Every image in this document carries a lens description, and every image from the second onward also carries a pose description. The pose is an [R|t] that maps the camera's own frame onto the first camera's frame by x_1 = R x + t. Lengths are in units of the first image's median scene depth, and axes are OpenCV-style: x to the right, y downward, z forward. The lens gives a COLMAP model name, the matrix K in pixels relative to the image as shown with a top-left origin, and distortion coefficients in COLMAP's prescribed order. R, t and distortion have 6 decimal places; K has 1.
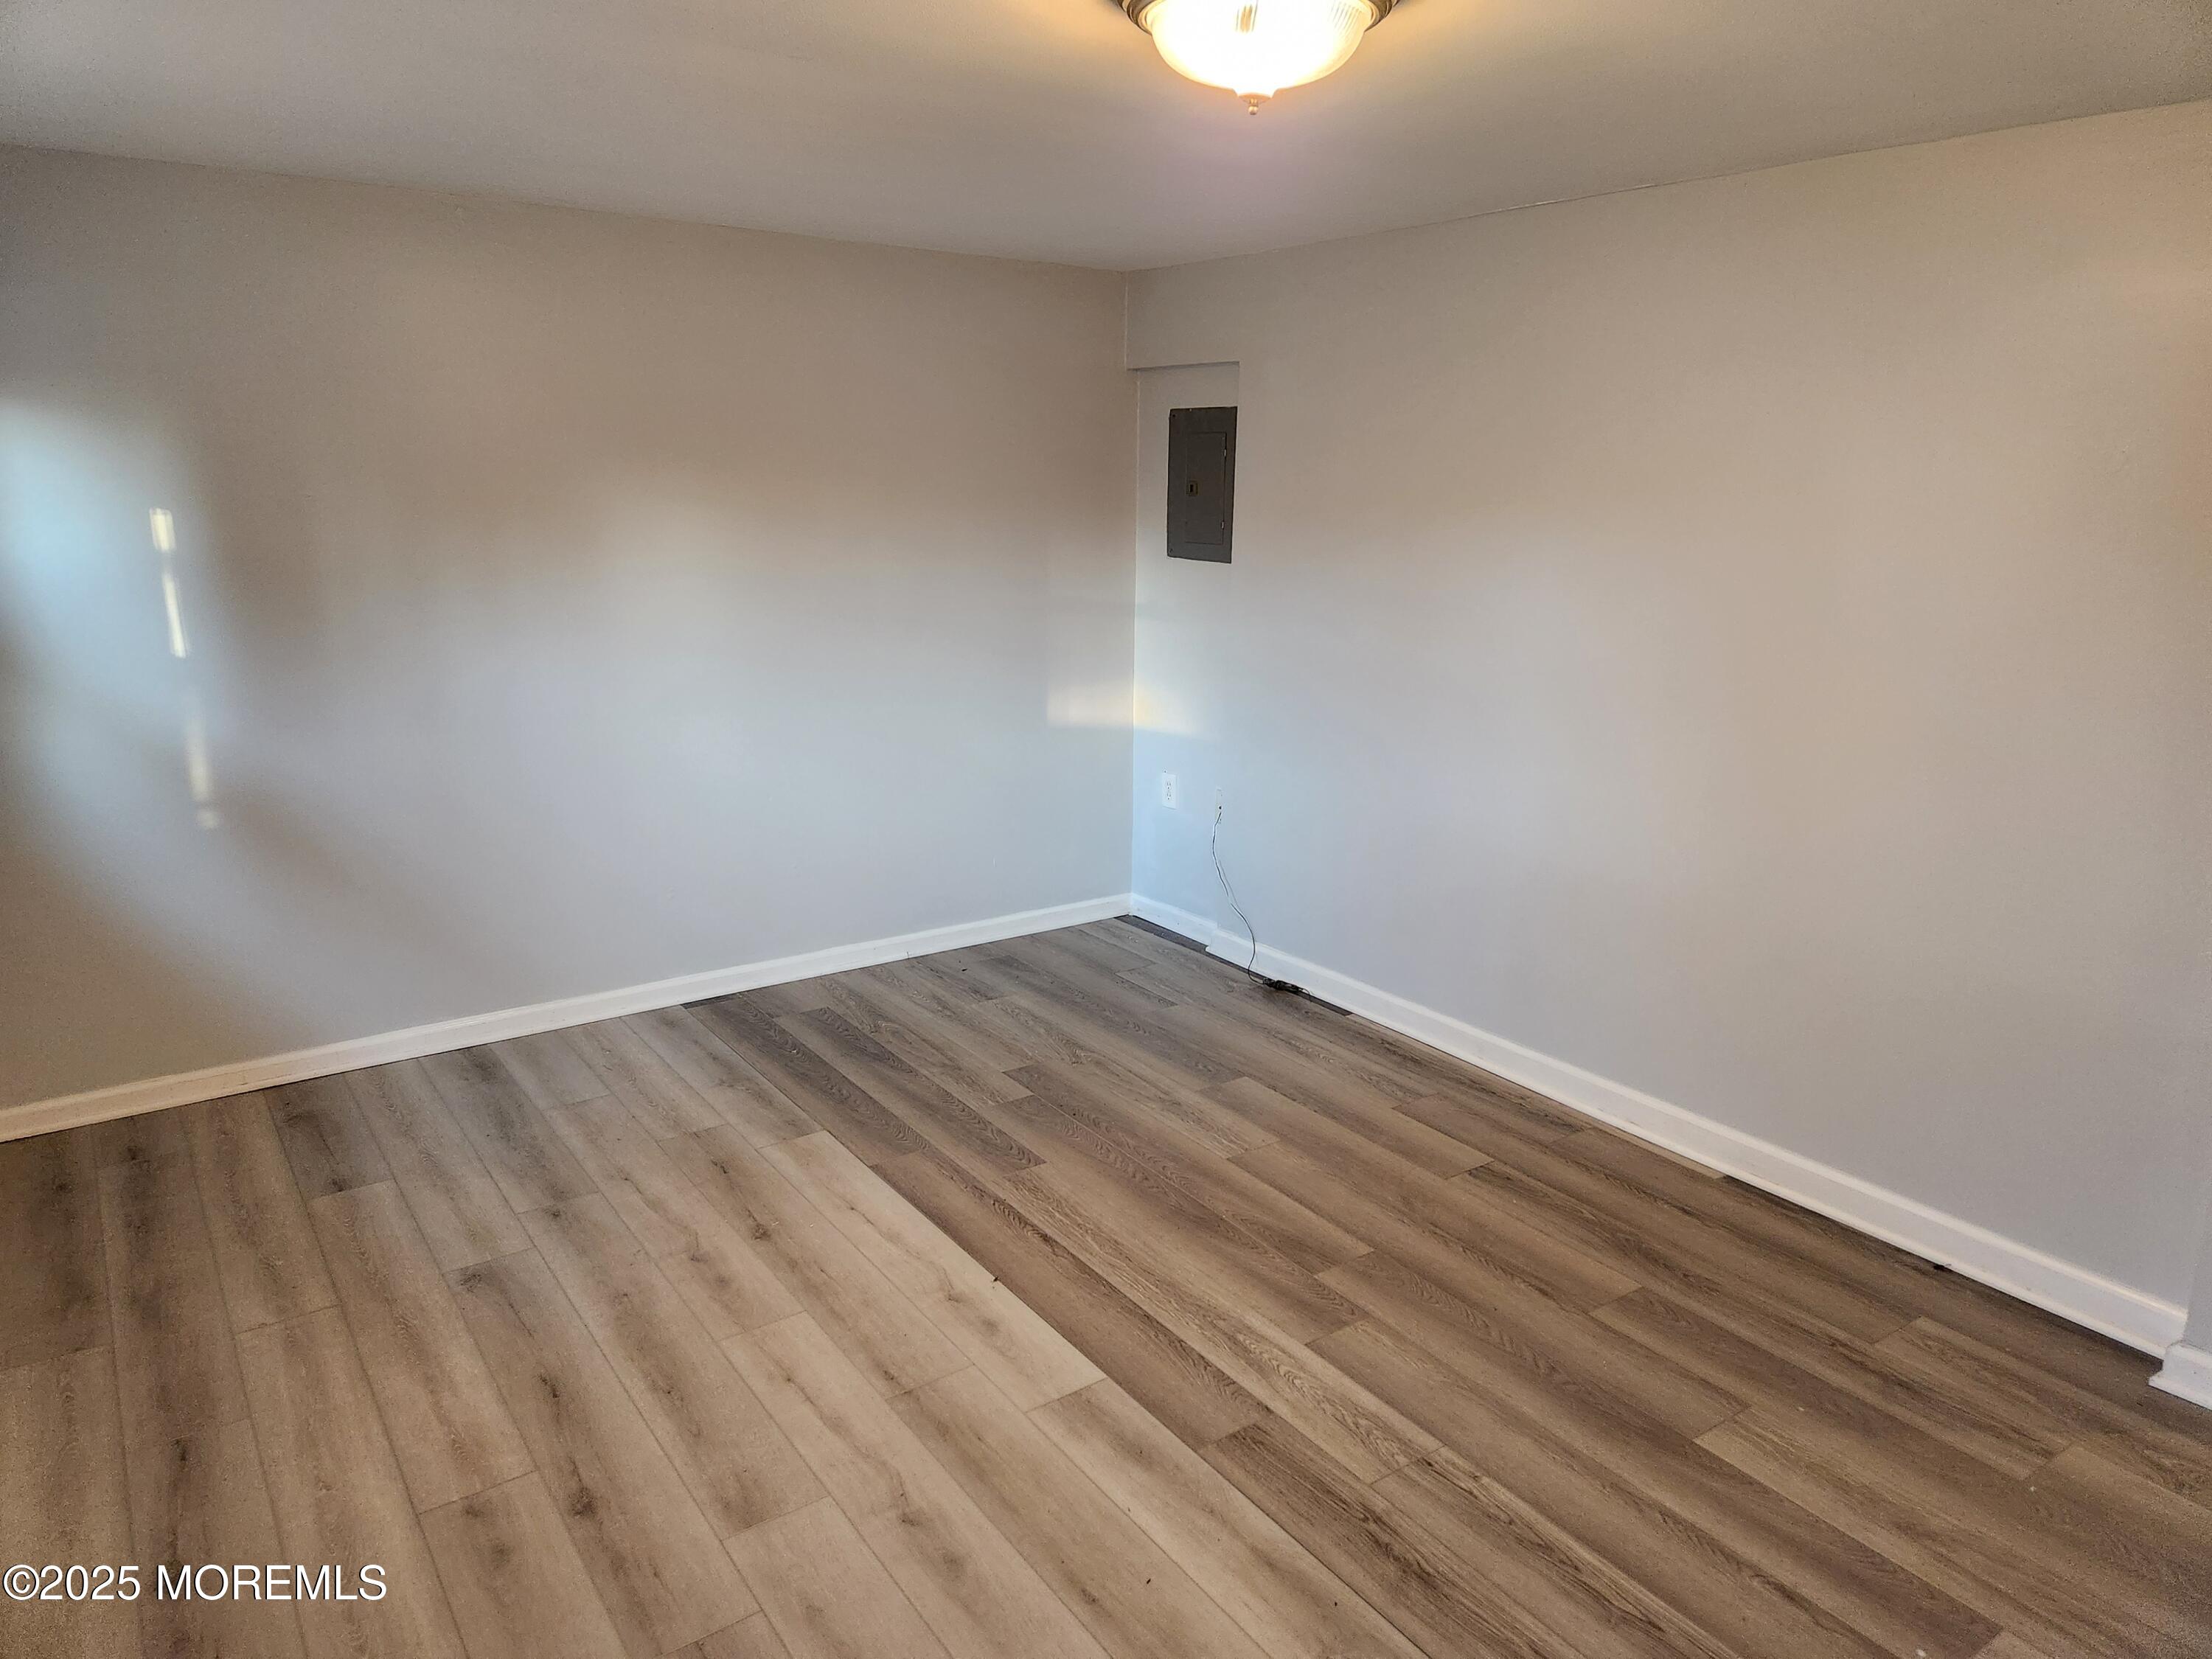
lens RADIAL K [[1488.0, 0, 1113.9], [0, 1488.0, 829.0], [0, 0, 1]] dist [0.079815, -0.055763]
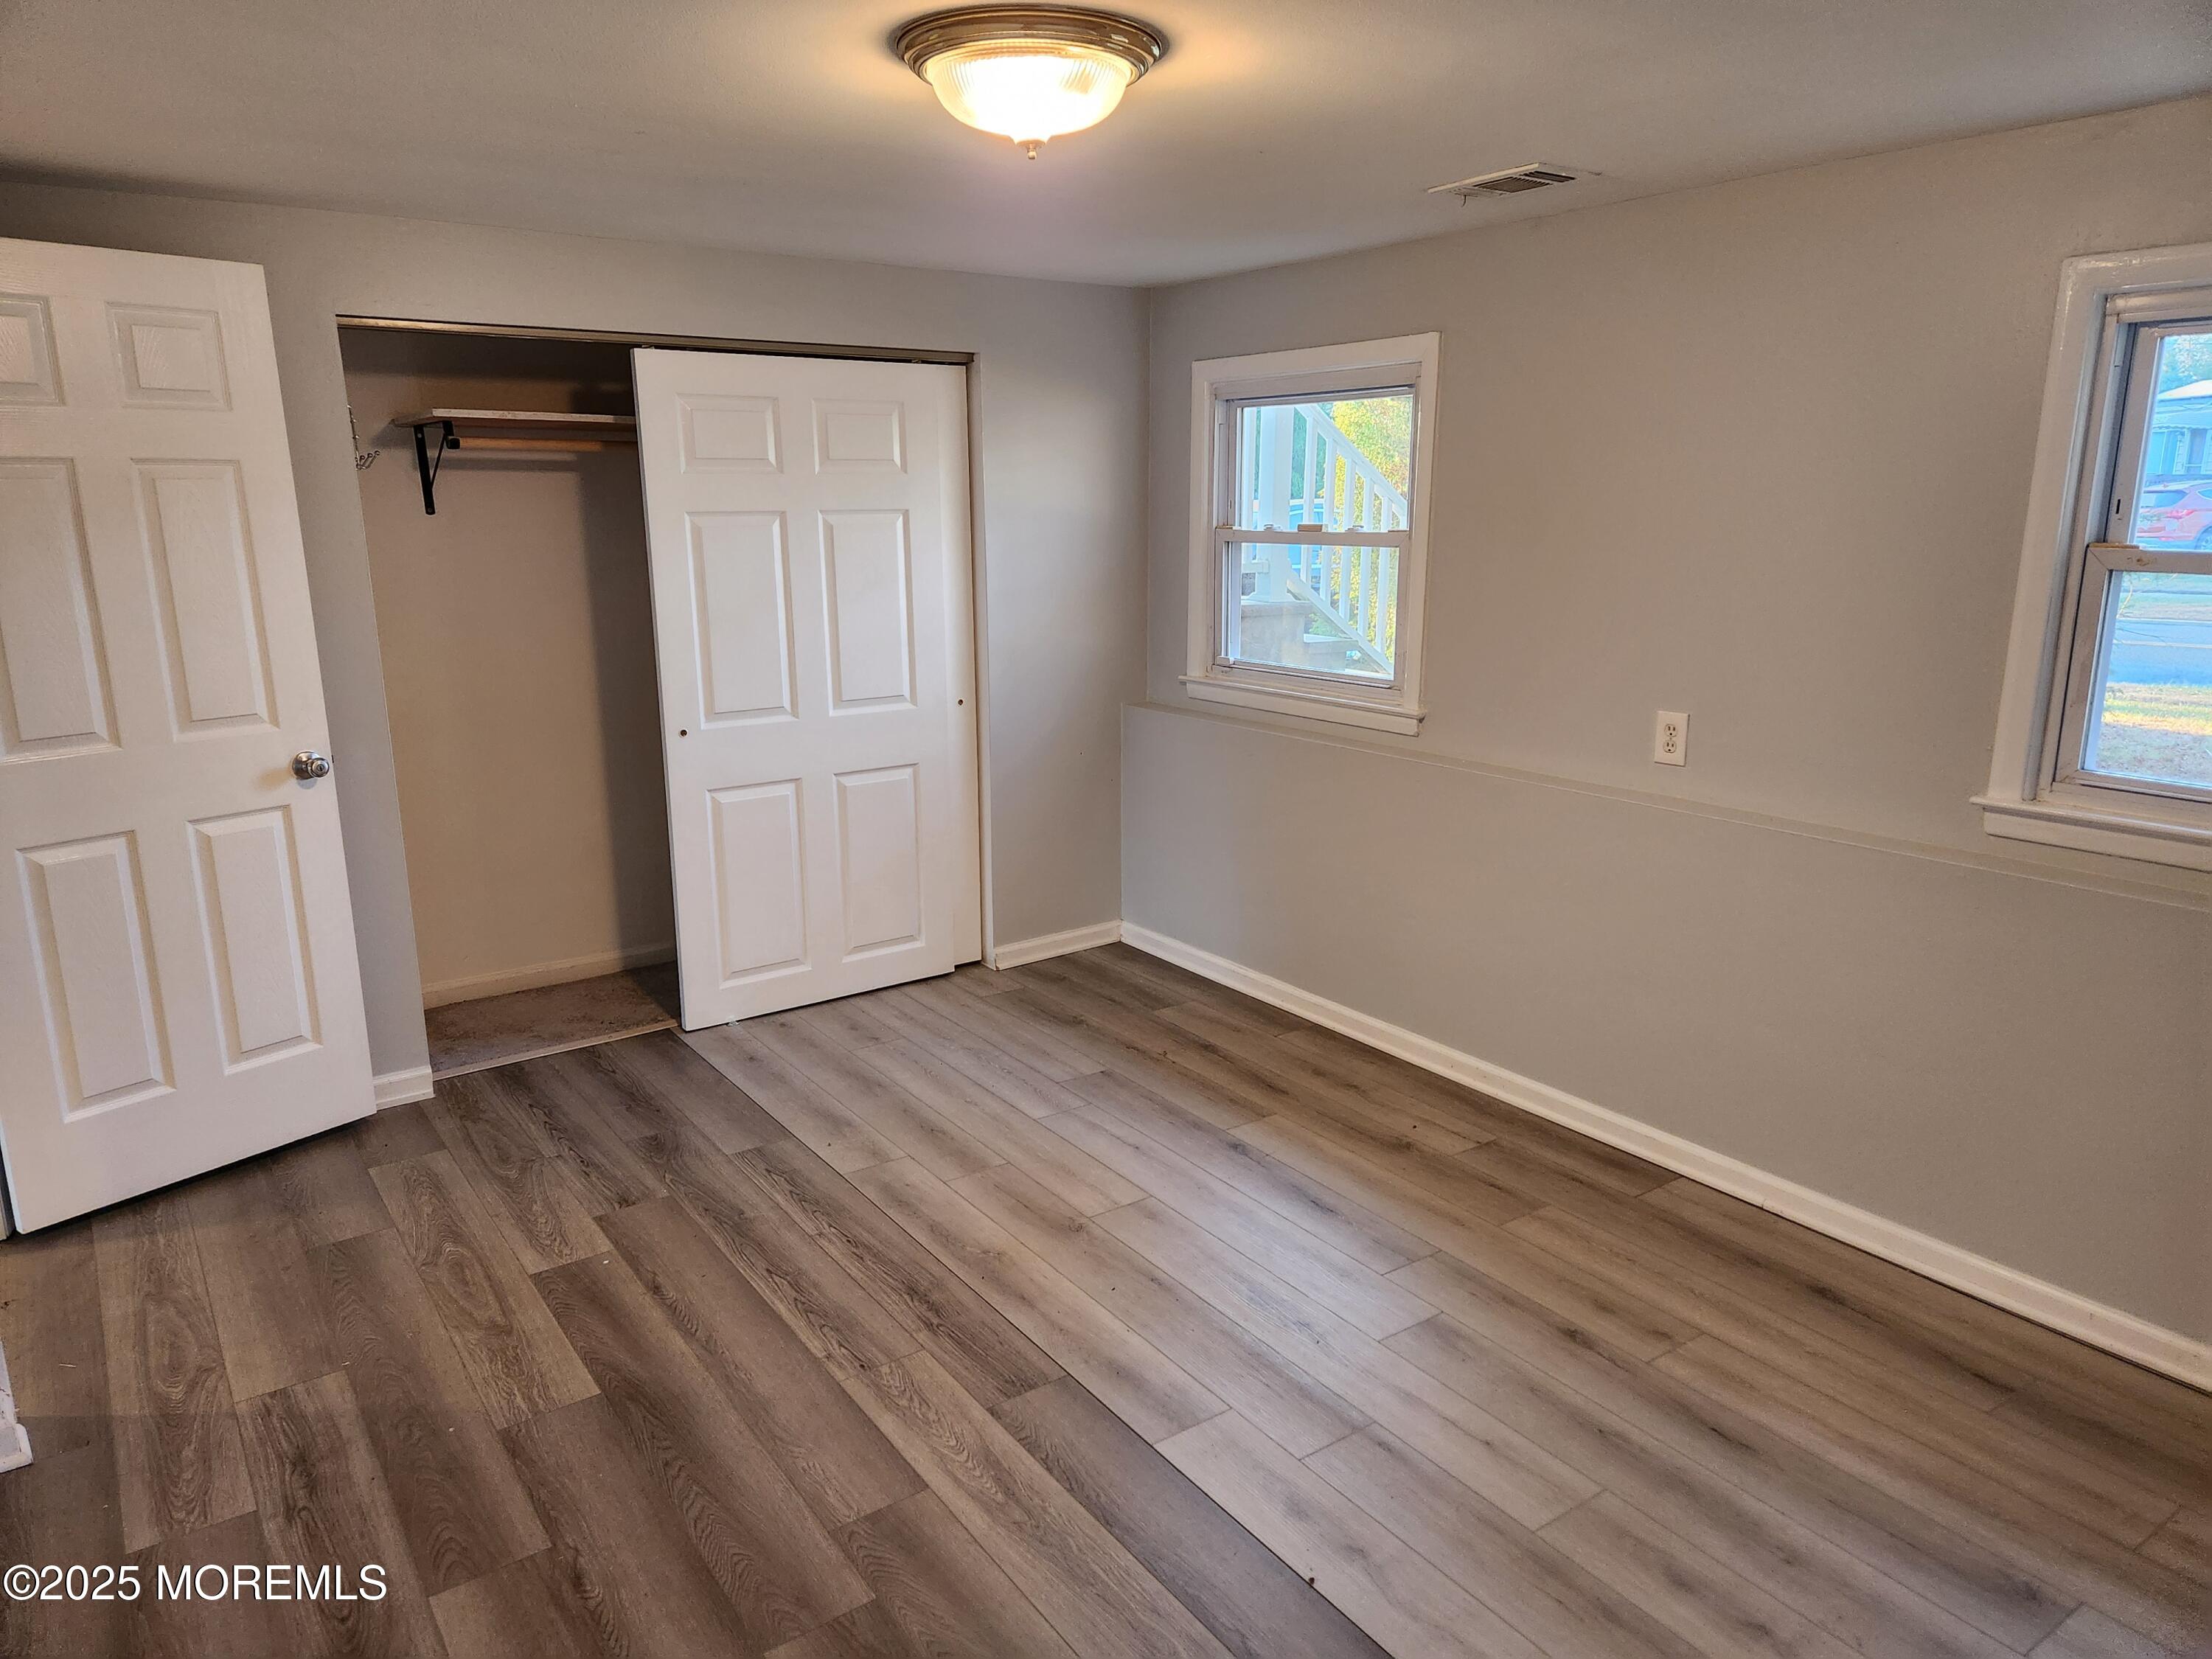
lens RADIAL K [[1466.7, 0, 1109.0], [0, 1466.7, 831.4], [0, 0, 1]] dist [0.083273, -0.067606]
pose [[-0.999982, -0.003494, -0.004939, 0.028967], [-0.005348, 0.892096, 0.451815, -0.398009], [0.002827, 0.451833, -0.892098, 1.648847]]
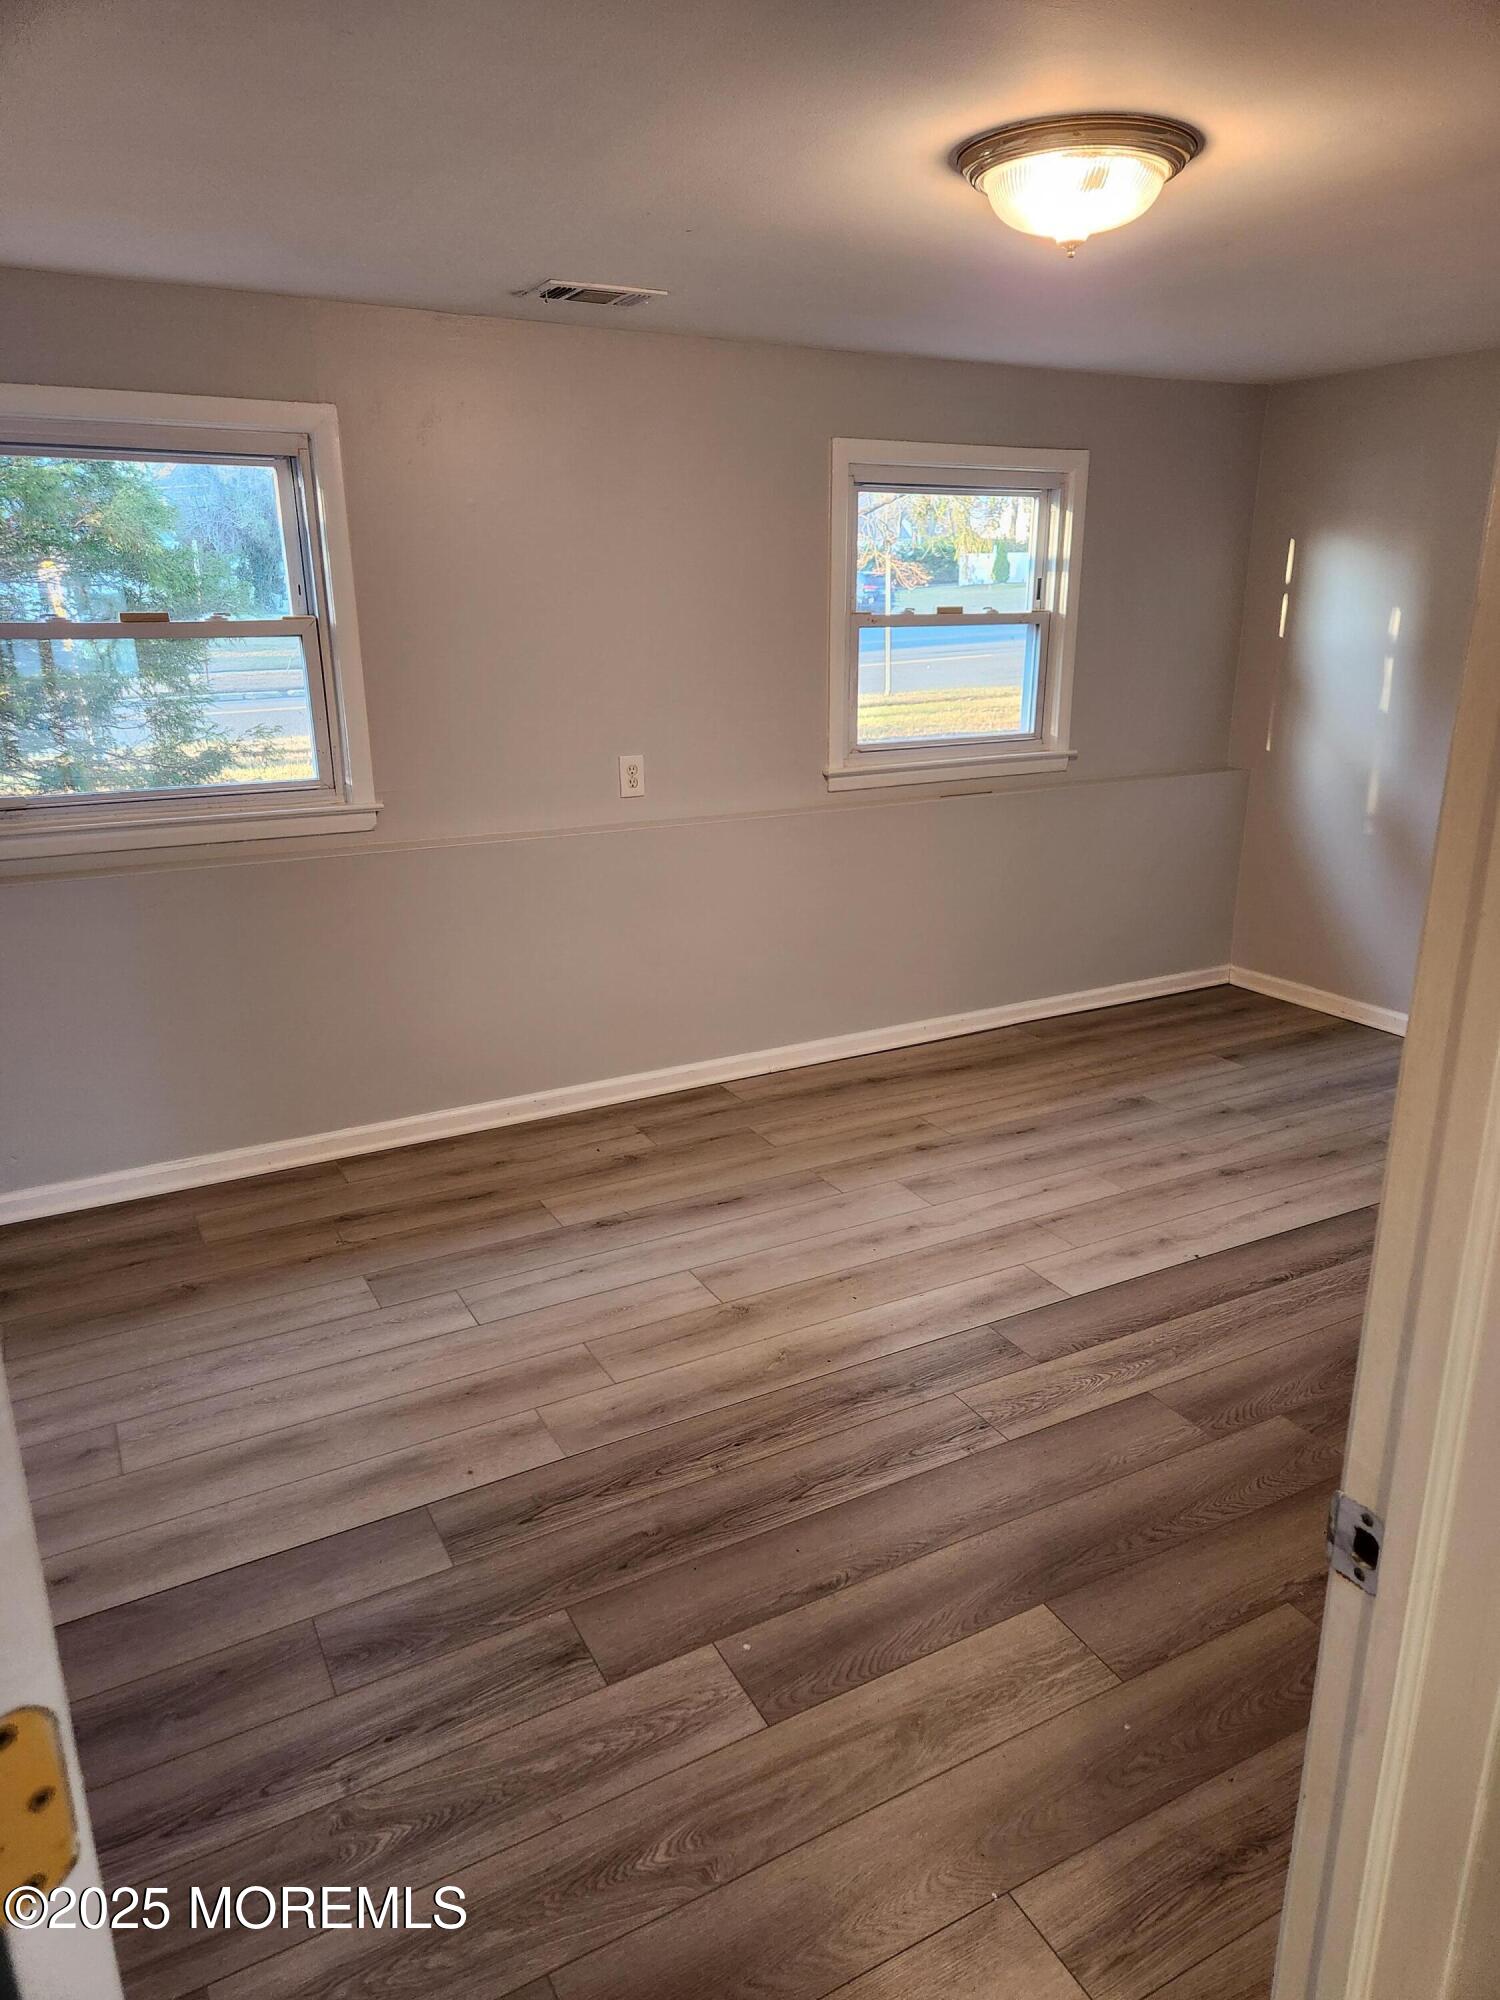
lens RADIAL K [[1318.5, 0, 754.6], [0, 1318.5, 977.7], [0, 0, 1]] dist [0.075958, -0.058860]
pose [[-0.115550, 0.270329, -0.955809, 1.028687], [-0.232808, 0.928081, 0.290632, -0.151860], [0.965634, 0.256103, -0.044305, 0.715524]]
